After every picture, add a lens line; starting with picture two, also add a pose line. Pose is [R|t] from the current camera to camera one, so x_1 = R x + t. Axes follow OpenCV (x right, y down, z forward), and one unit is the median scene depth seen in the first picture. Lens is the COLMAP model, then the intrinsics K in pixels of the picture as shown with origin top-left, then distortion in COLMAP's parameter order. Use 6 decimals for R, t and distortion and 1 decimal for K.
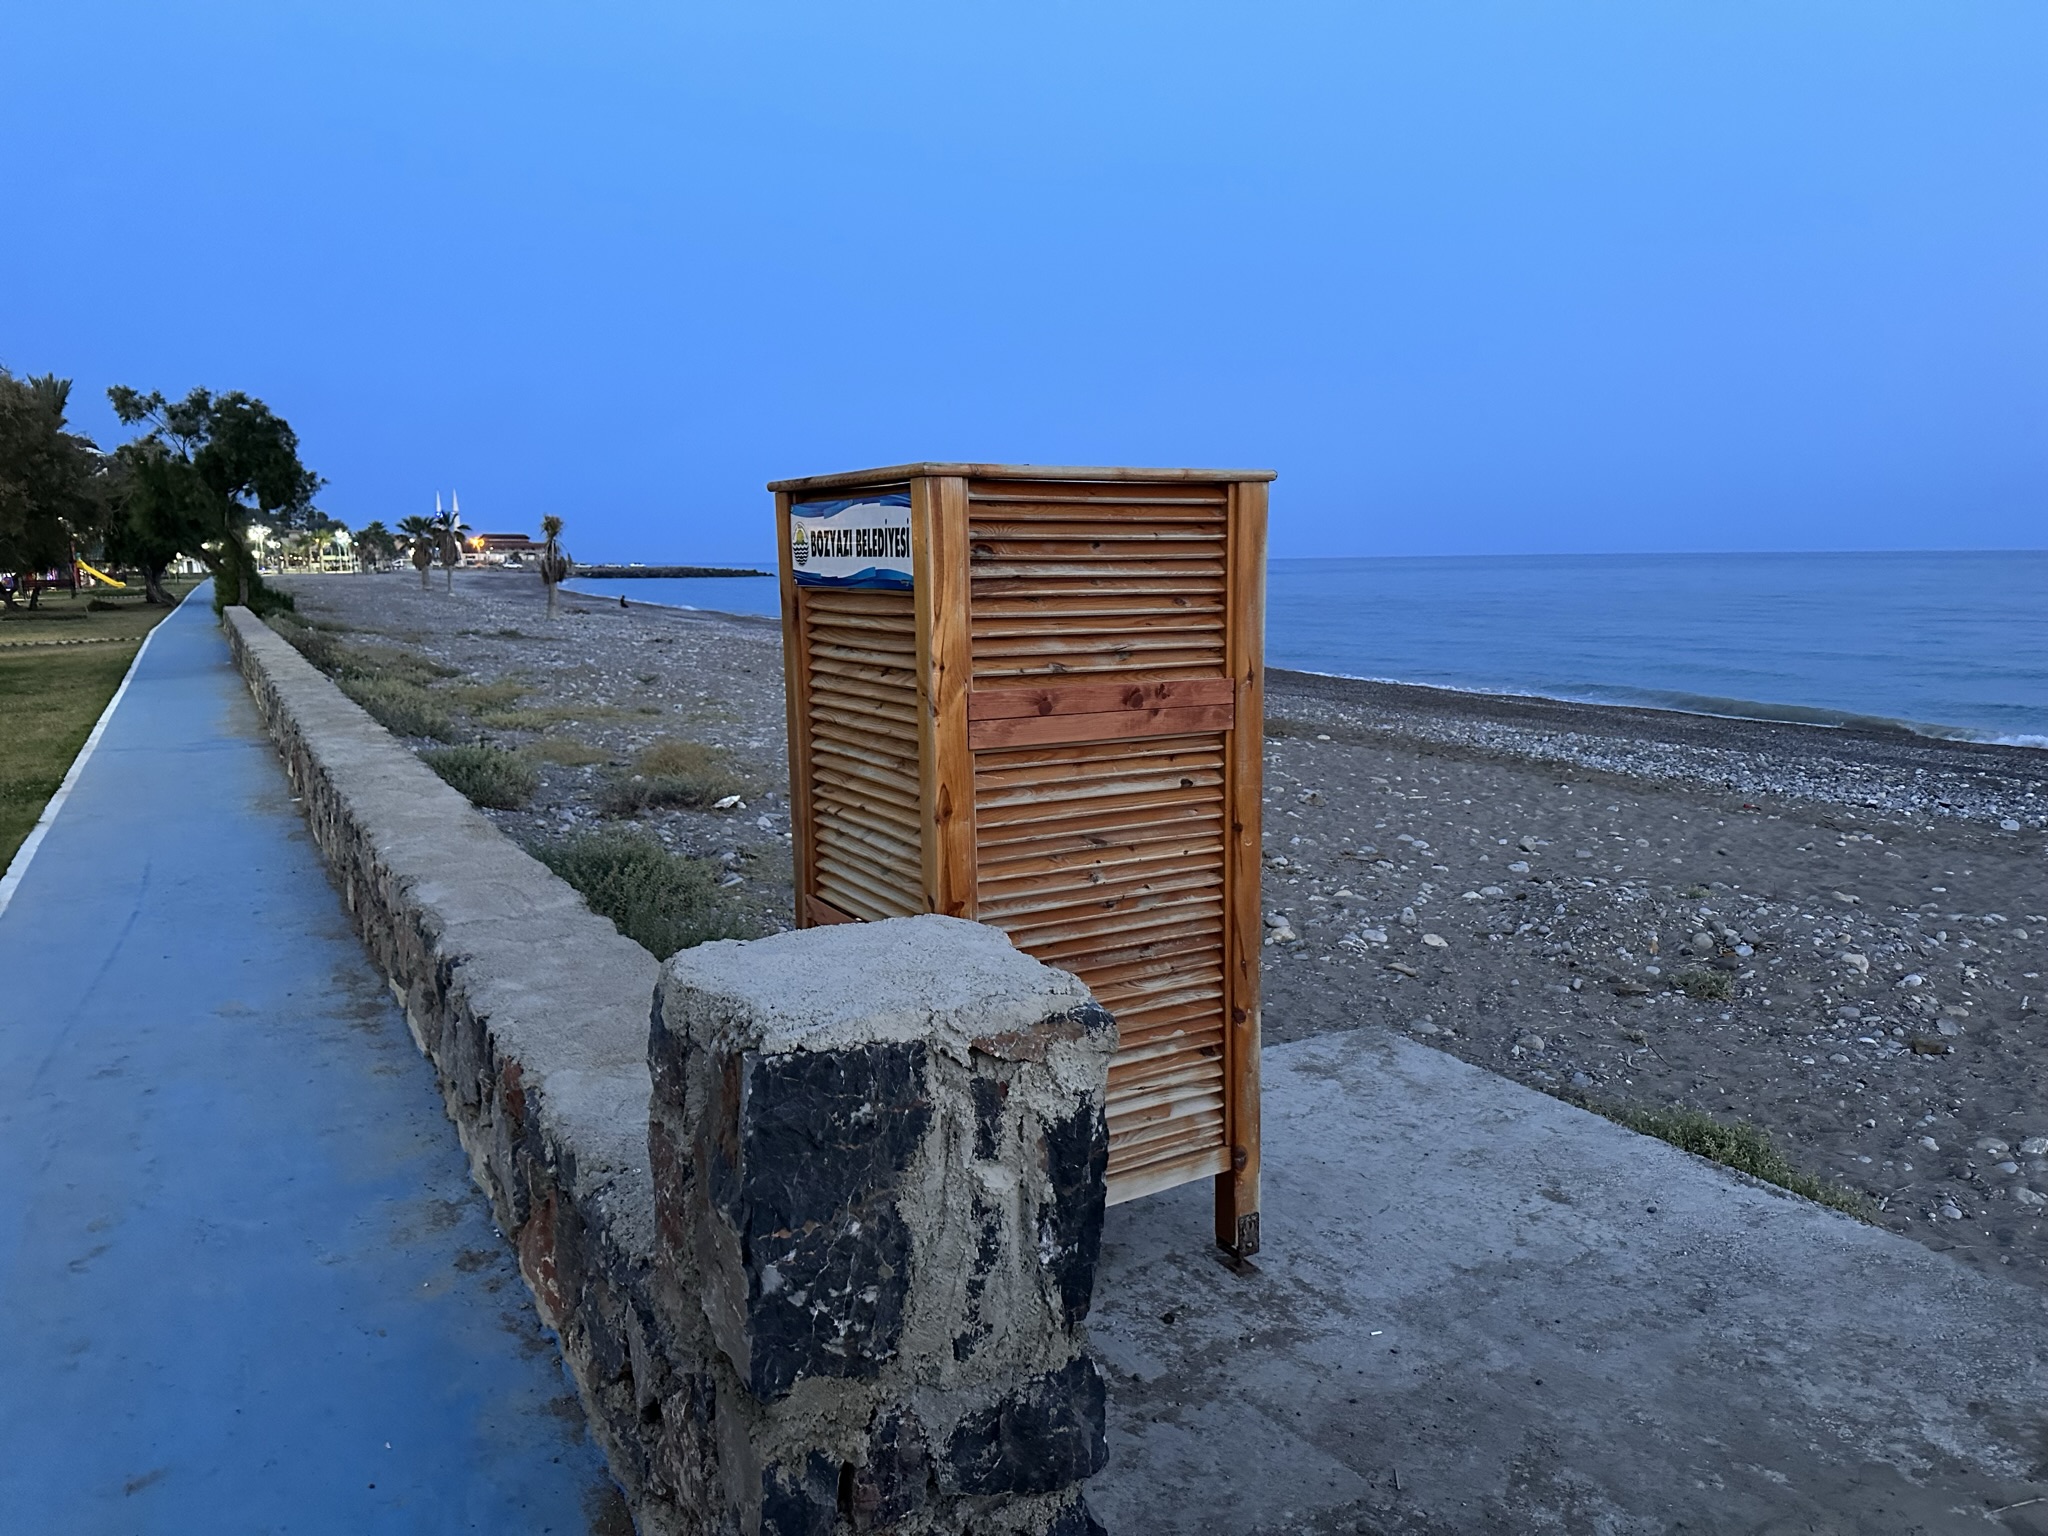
lens RADIAL K [[1433.8, 0, 1028.3], [0, 1433.8, 758.4], [0, 0, 1]] dist [0.006659, 0.003905]
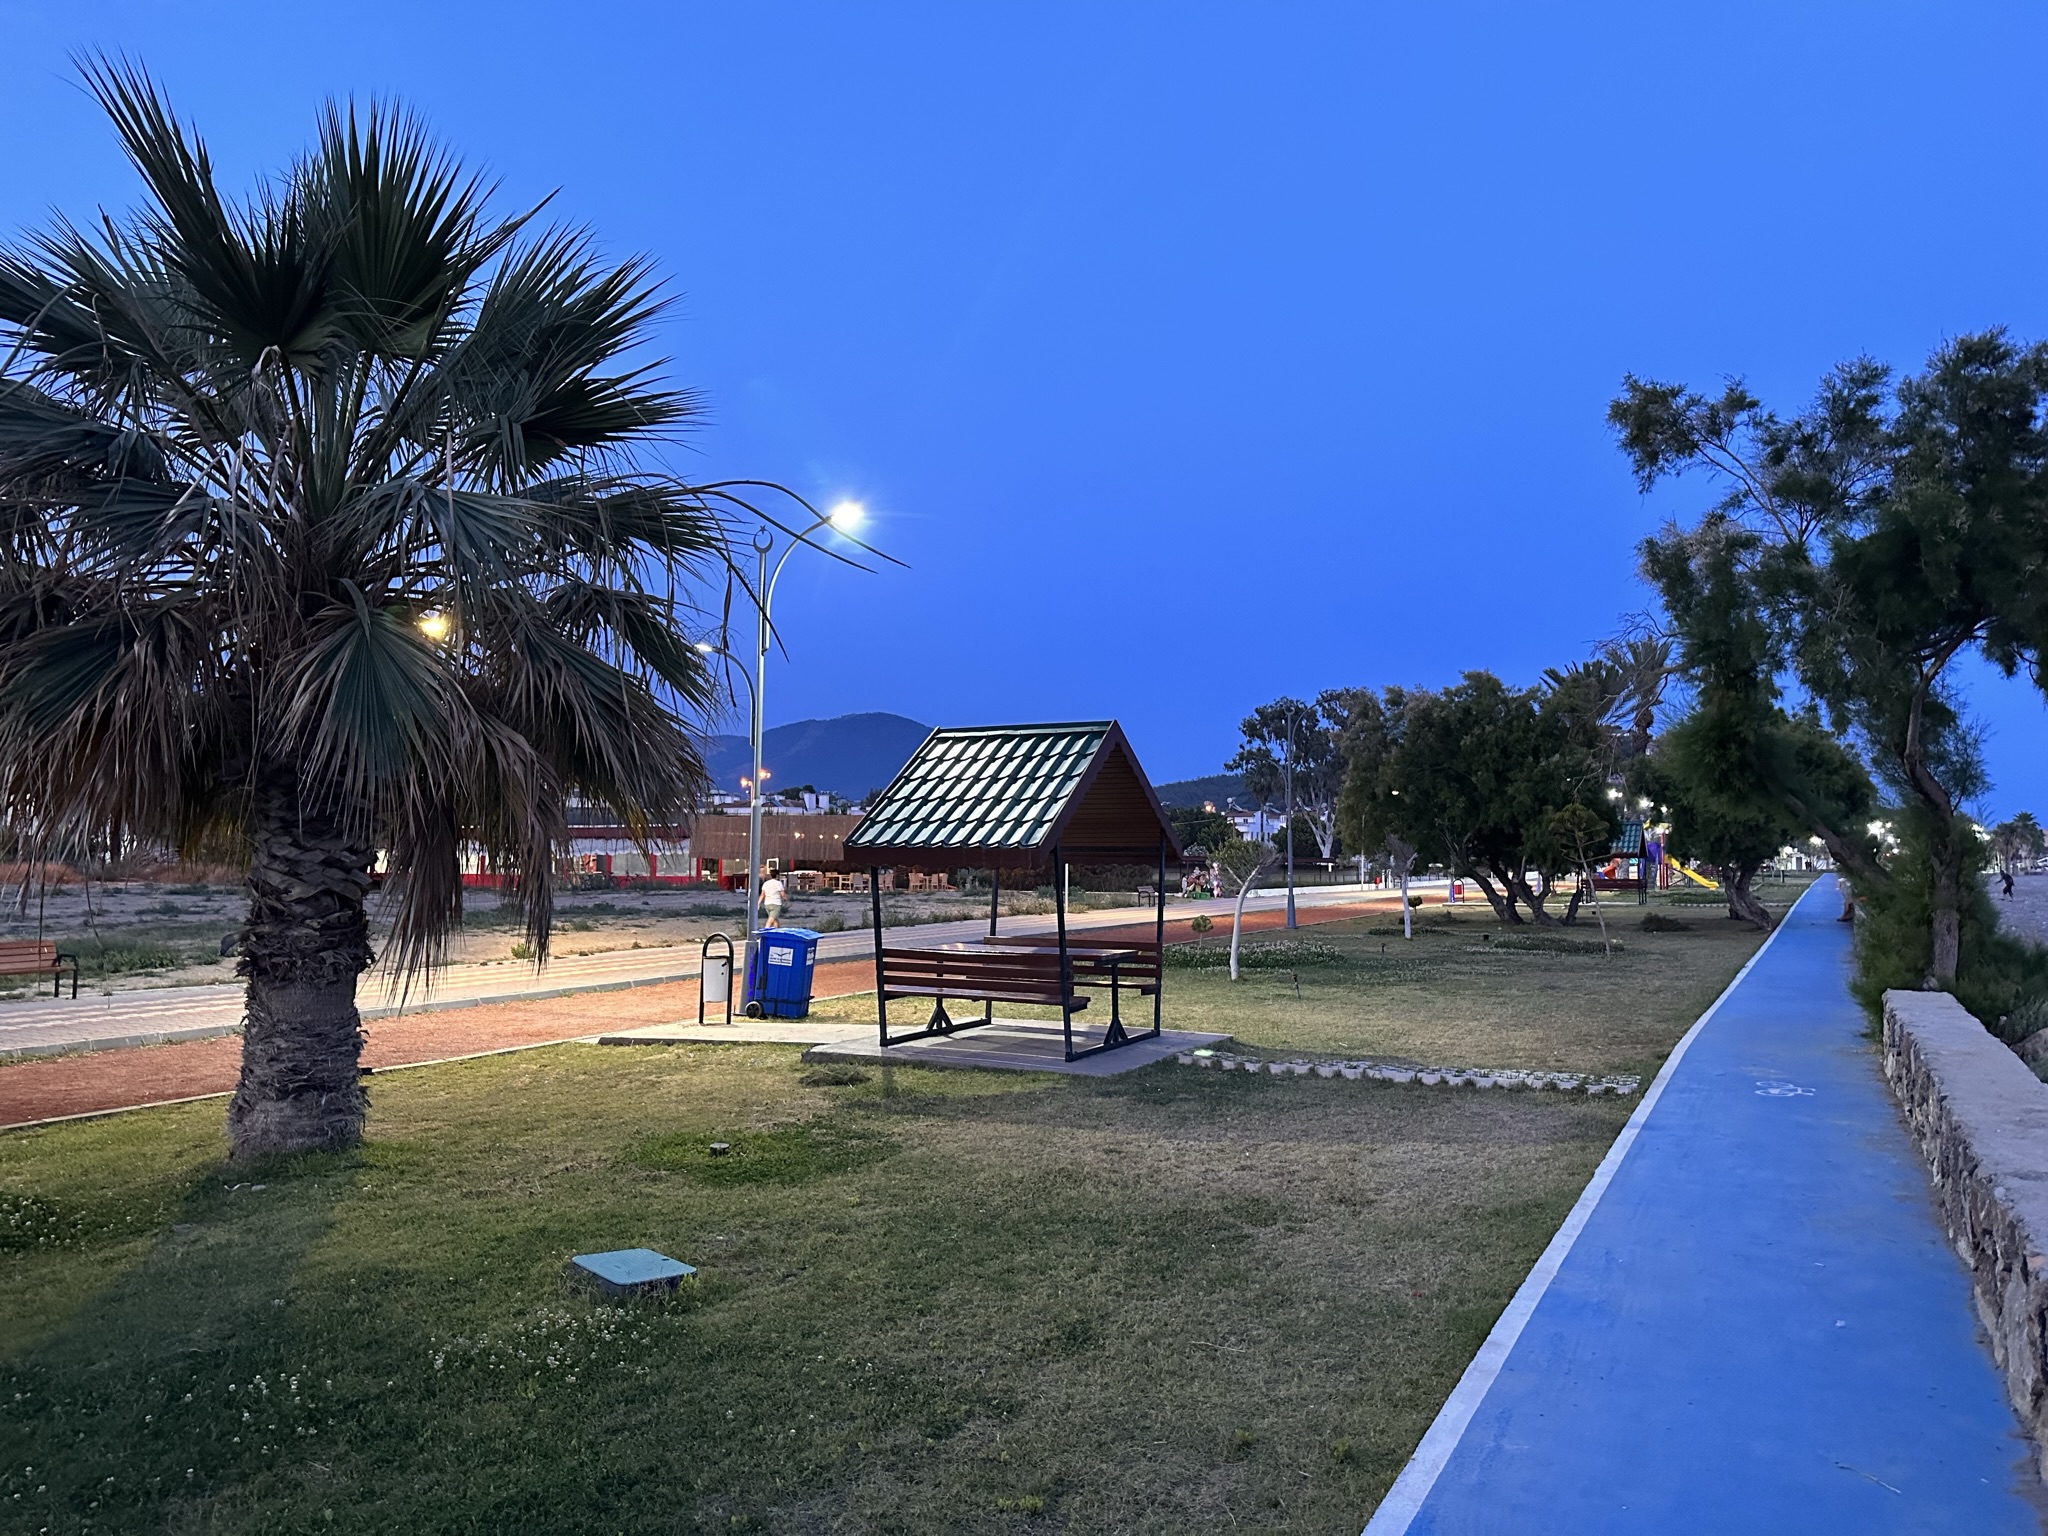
lens RADIAL K [[1433.8, 0, 1027.9], [0, 1433.8, 759.3], [0, 0, 1]] dist [0.006659, 0.003905]
pose [[0.526246, -0.043283, -0.849230, -0.373711], [-0.129434, 0.982989, -0.130307, -0.088810], [0.840424, 0.178492, 0.511692, 0.642627]]
